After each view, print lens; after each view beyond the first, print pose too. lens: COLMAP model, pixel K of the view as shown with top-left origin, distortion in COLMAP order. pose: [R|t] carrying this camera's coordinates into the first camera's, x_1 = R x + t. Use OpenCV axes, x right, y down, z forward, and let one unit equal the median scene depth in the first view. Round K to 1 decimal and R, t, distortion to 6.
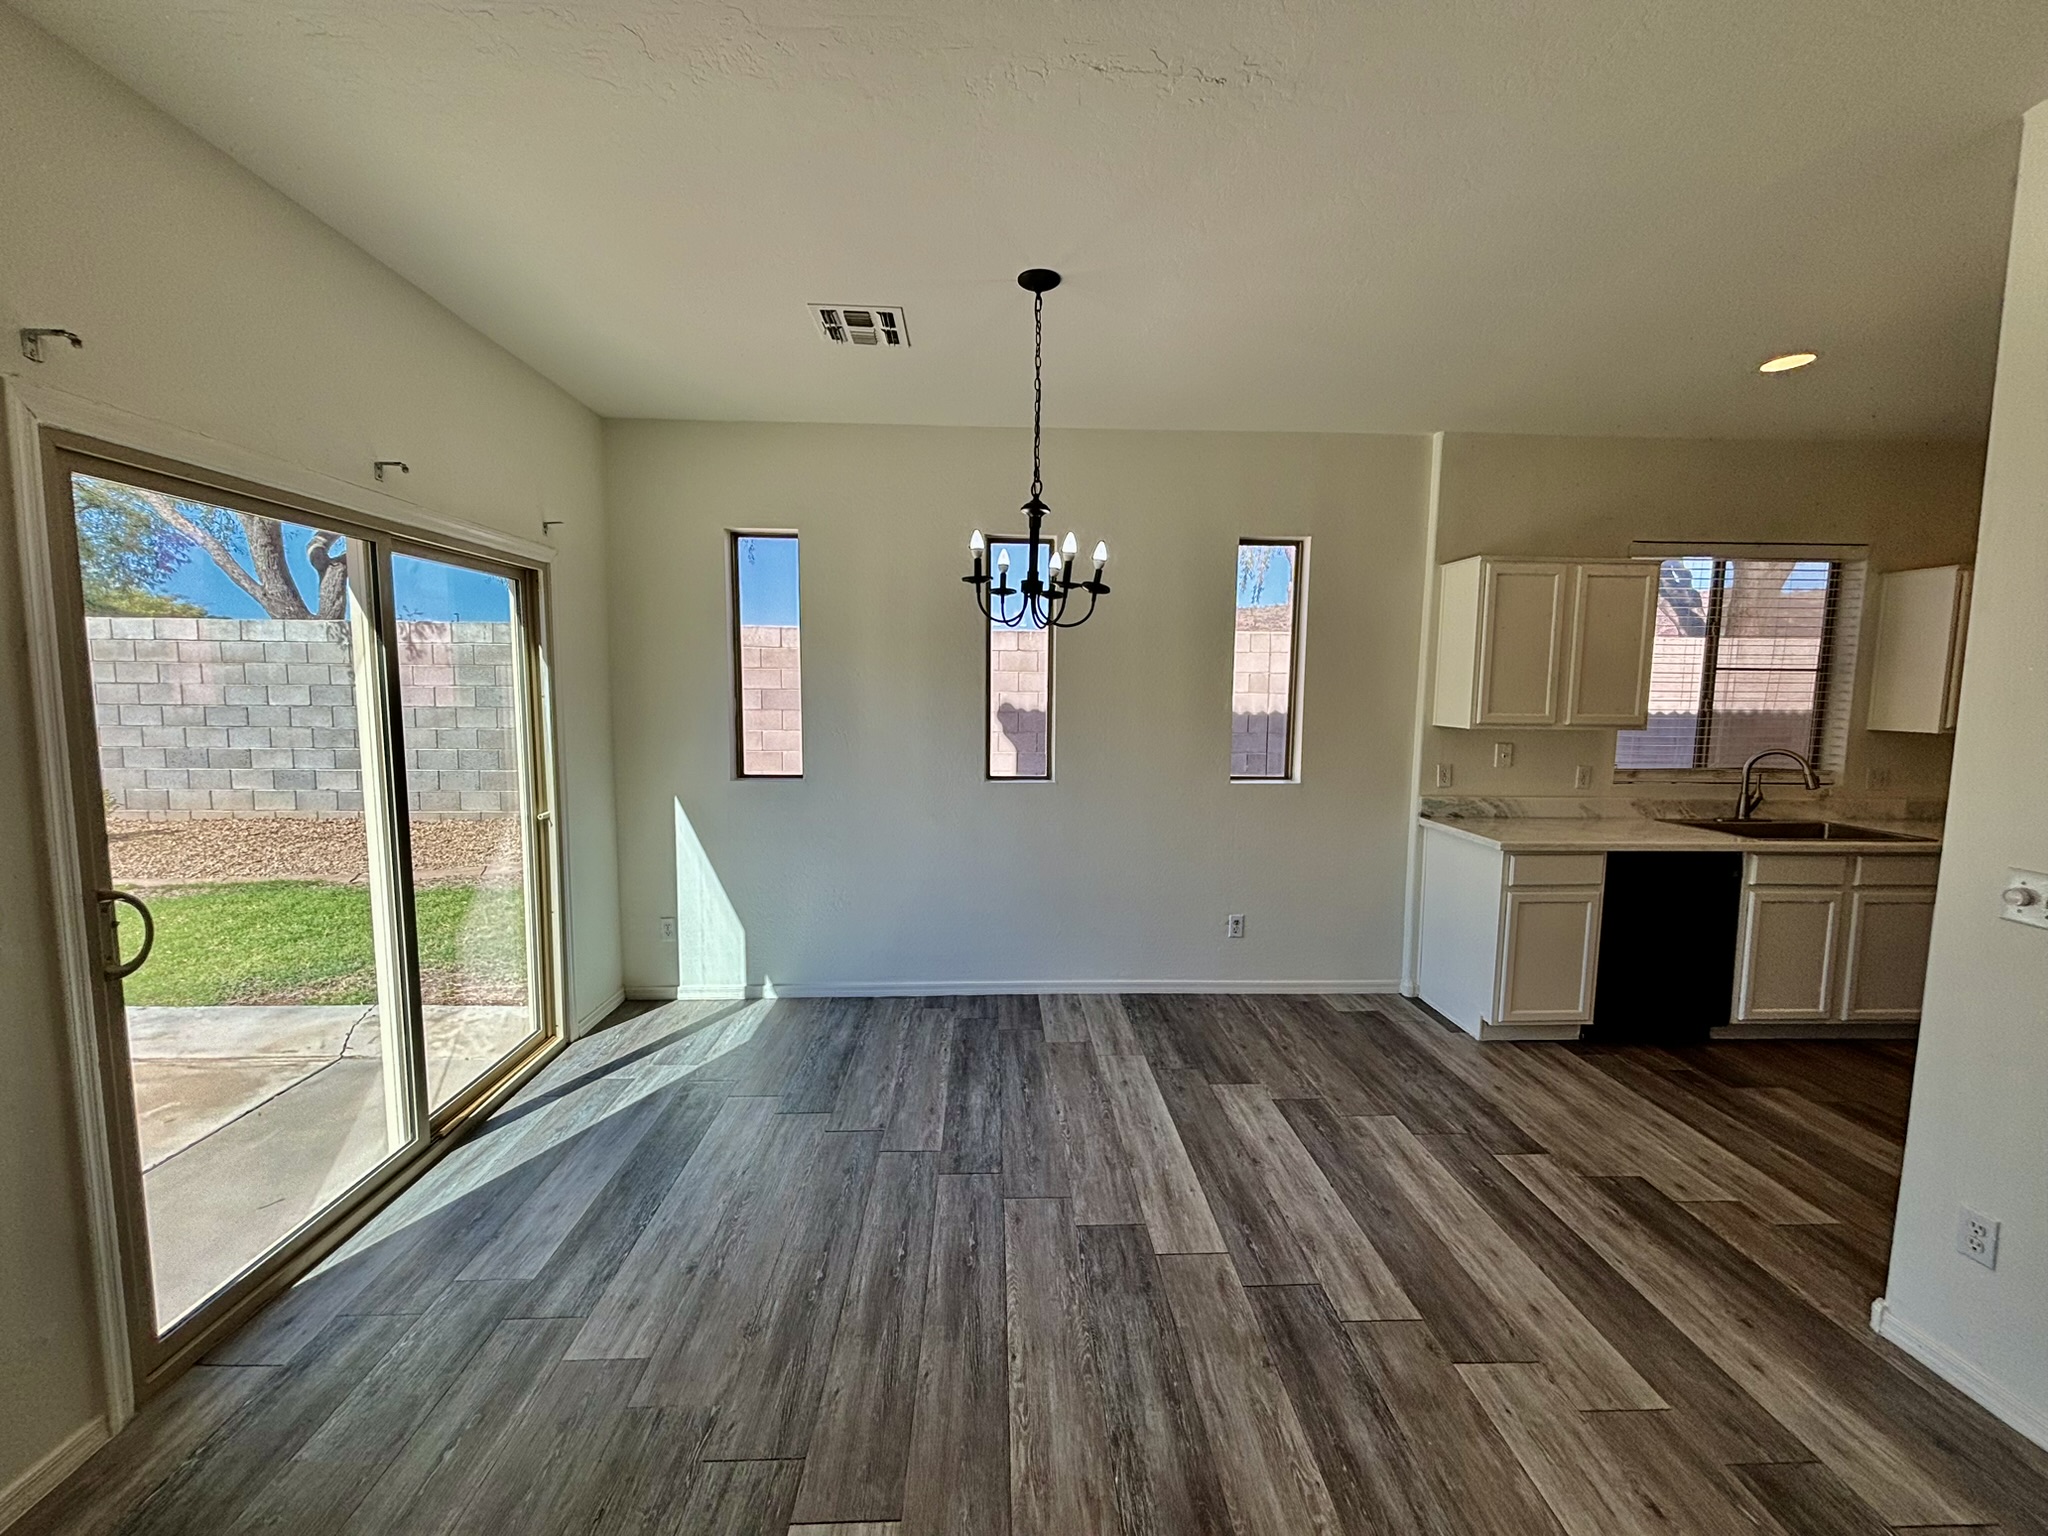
lens RADIAL K [[827.0, 0, 1024.0], [0, 827.0, 768.0], [0, 0, 1]] dist [-0.000966, -0.000103]
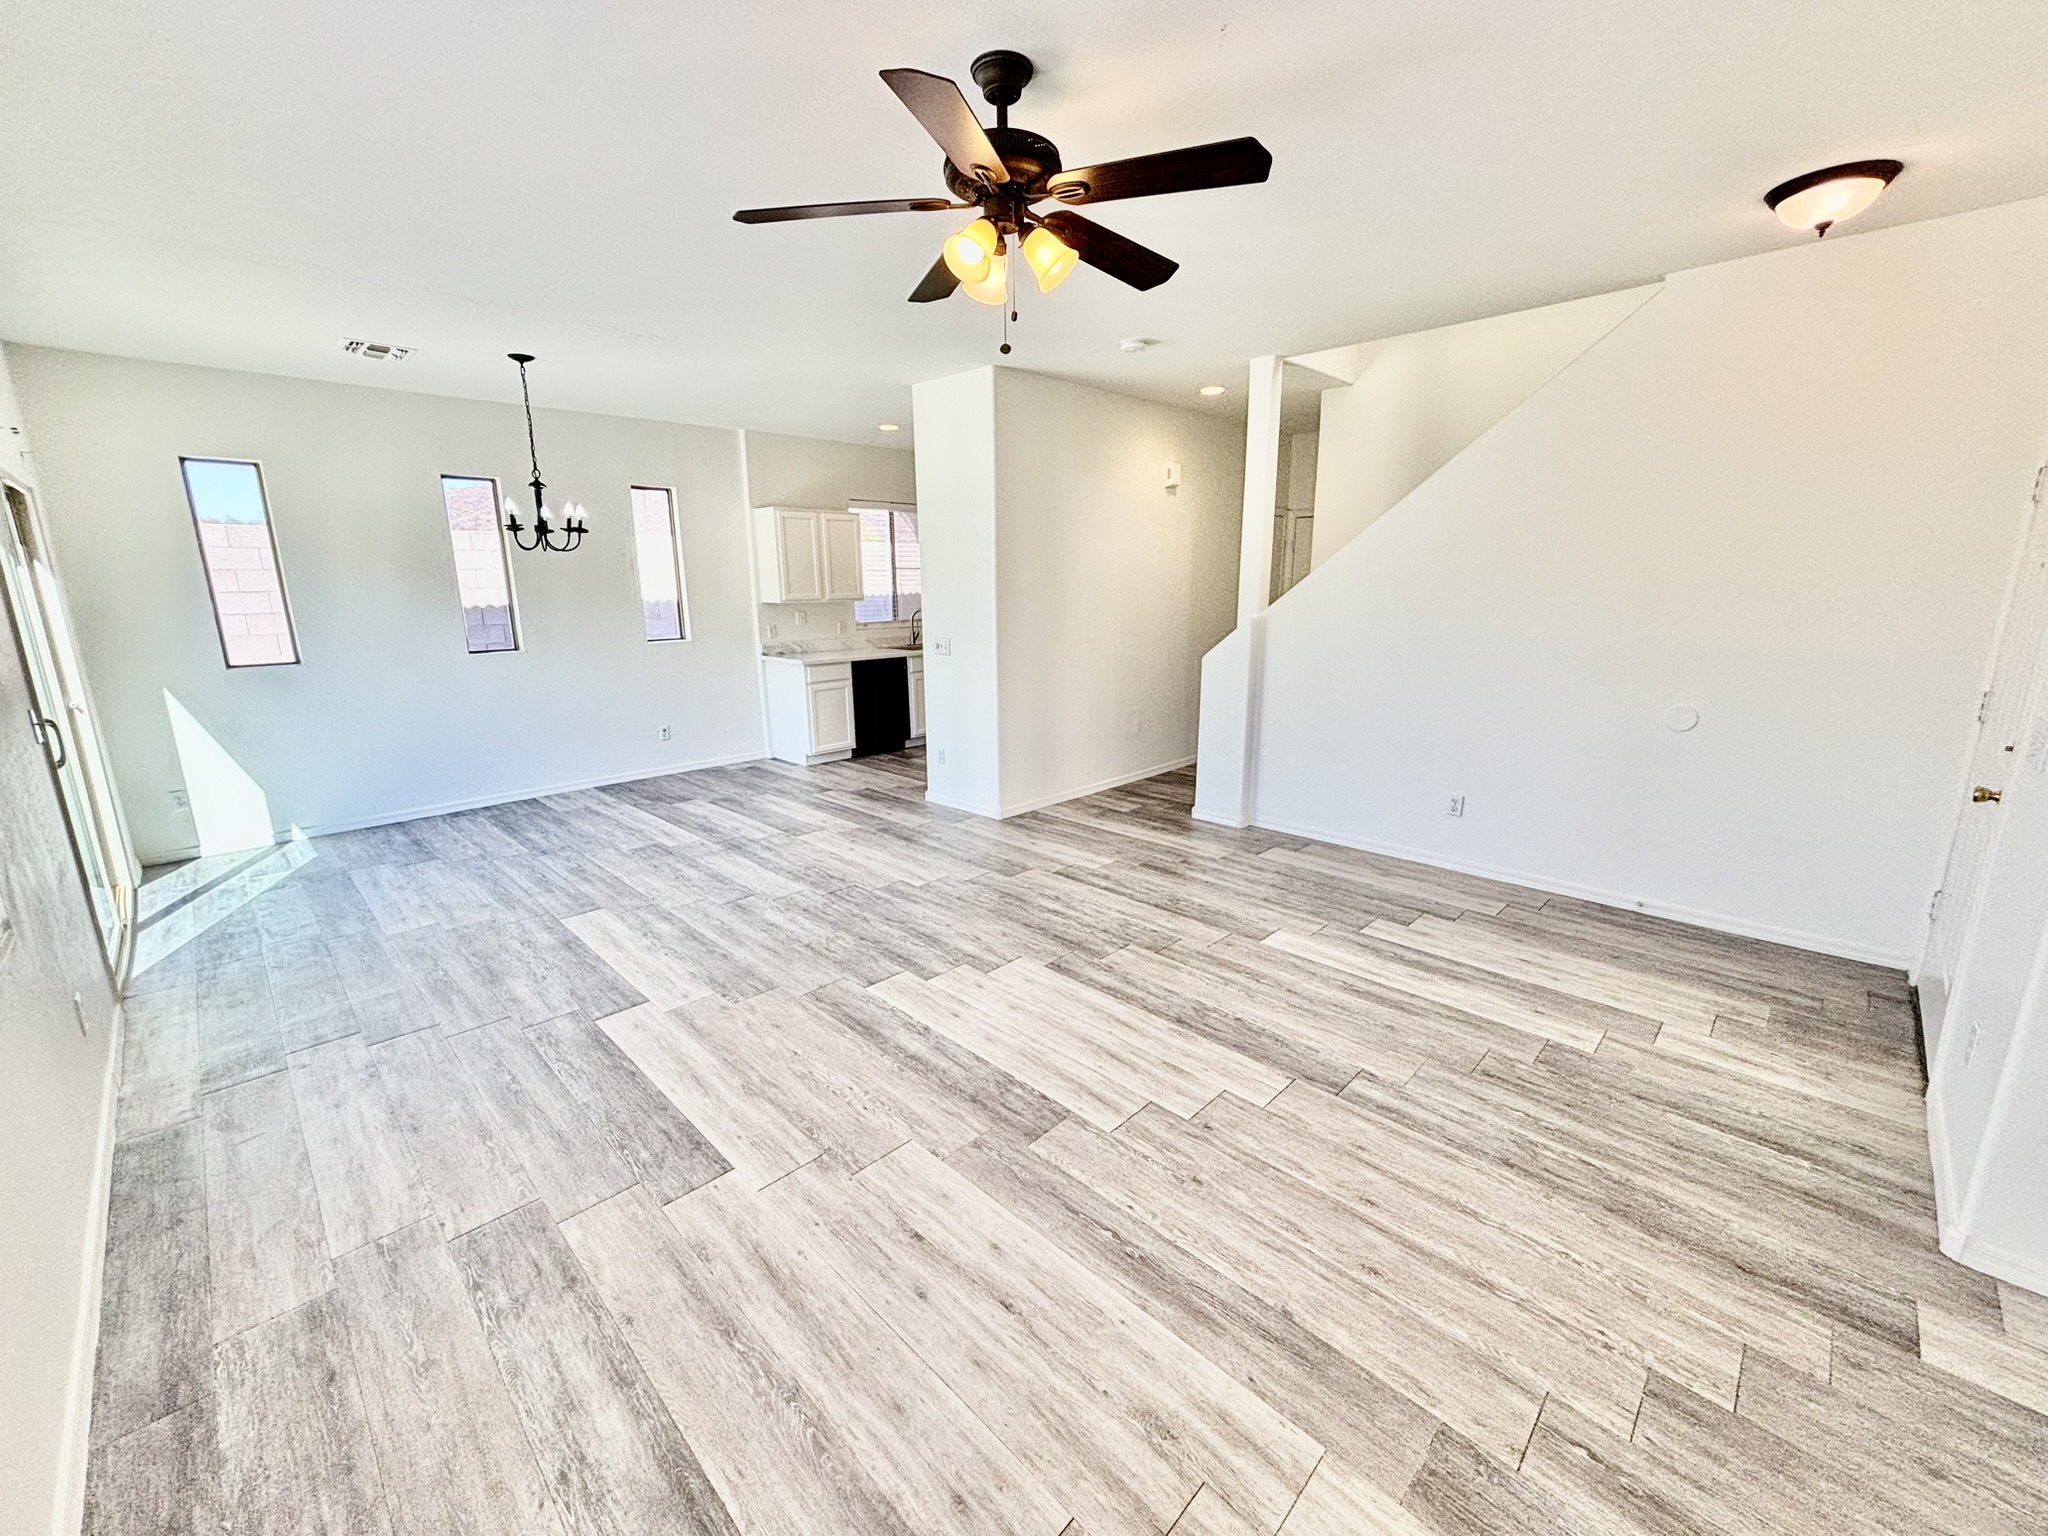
lens RADIAL K [[827.0, 0, 1024.0], [0, 827.0, 768.0], [0, 0, 1]] dist [-0.000966, -0.000103]
pose [[0.732381, -0.169222, 0.659532, -0.420464], [0.086436, 0.983894, 0.156463, 0.091033], [-0.675387, -0.057583, 0.735212, -0.917288]]
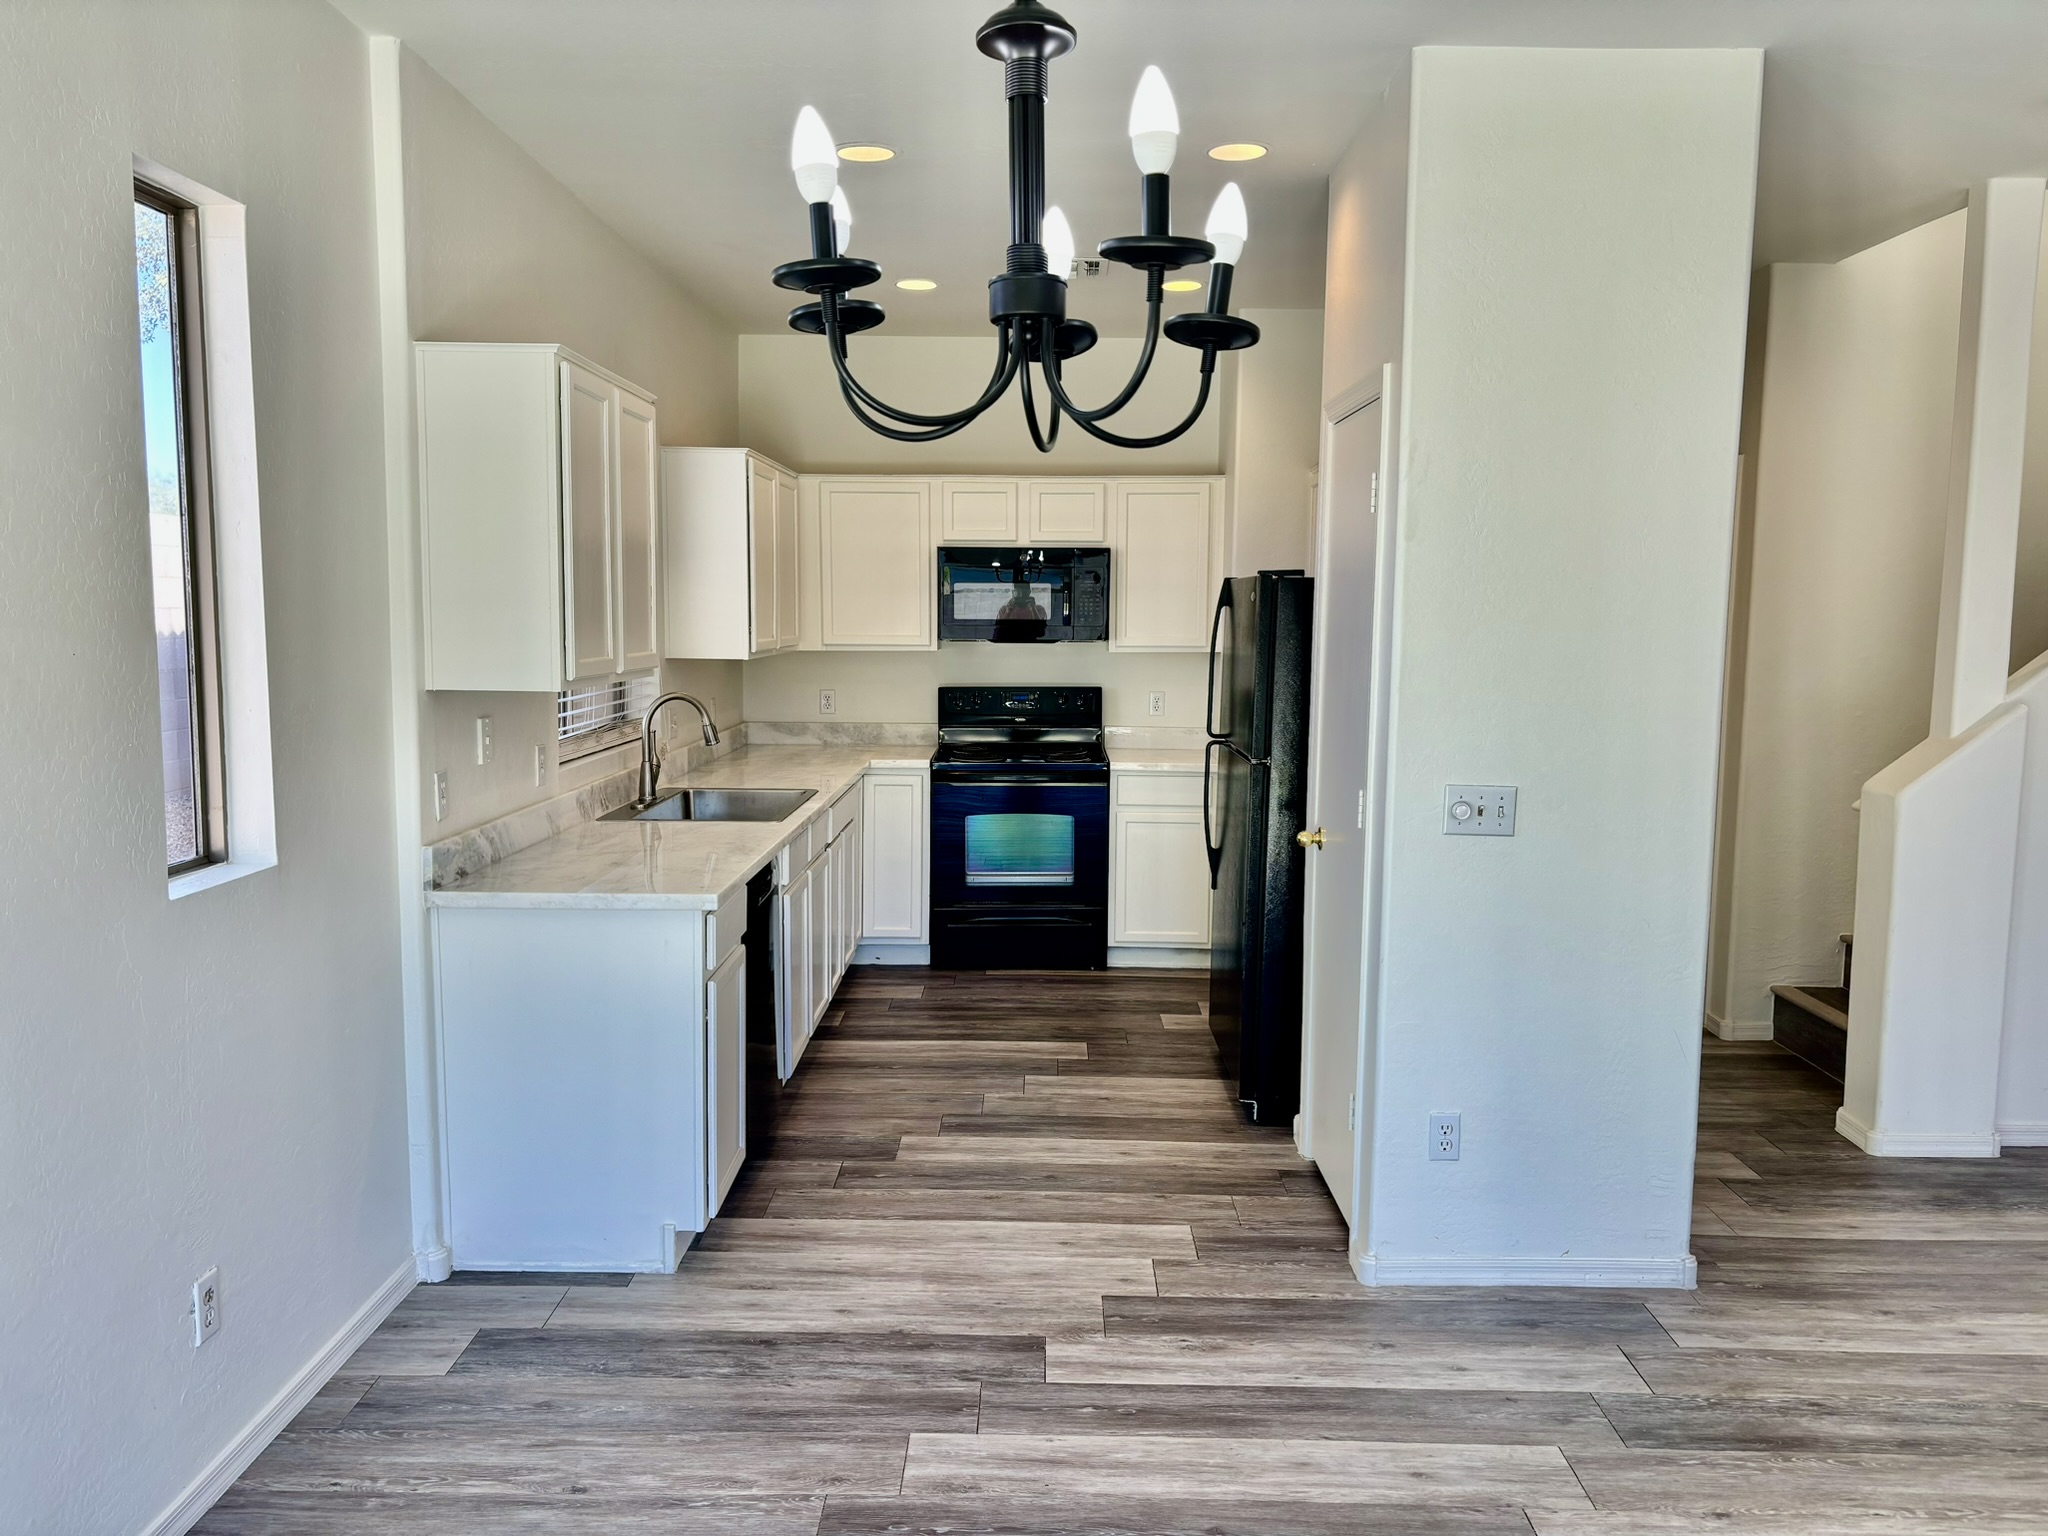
lens RADIAL K [[1550.9, 0, 1024.0], [0, 1550.9, 768.0], [0, 0, 1]] dist [0.023268, 0.000429]
pose [[0.058074, -0.115015, 0.991665, -0.469879], [0.093616, 0.989591, 0.109292, -0.095648], [-0.993913, 0.086489, 0.068237, 0.818046]]
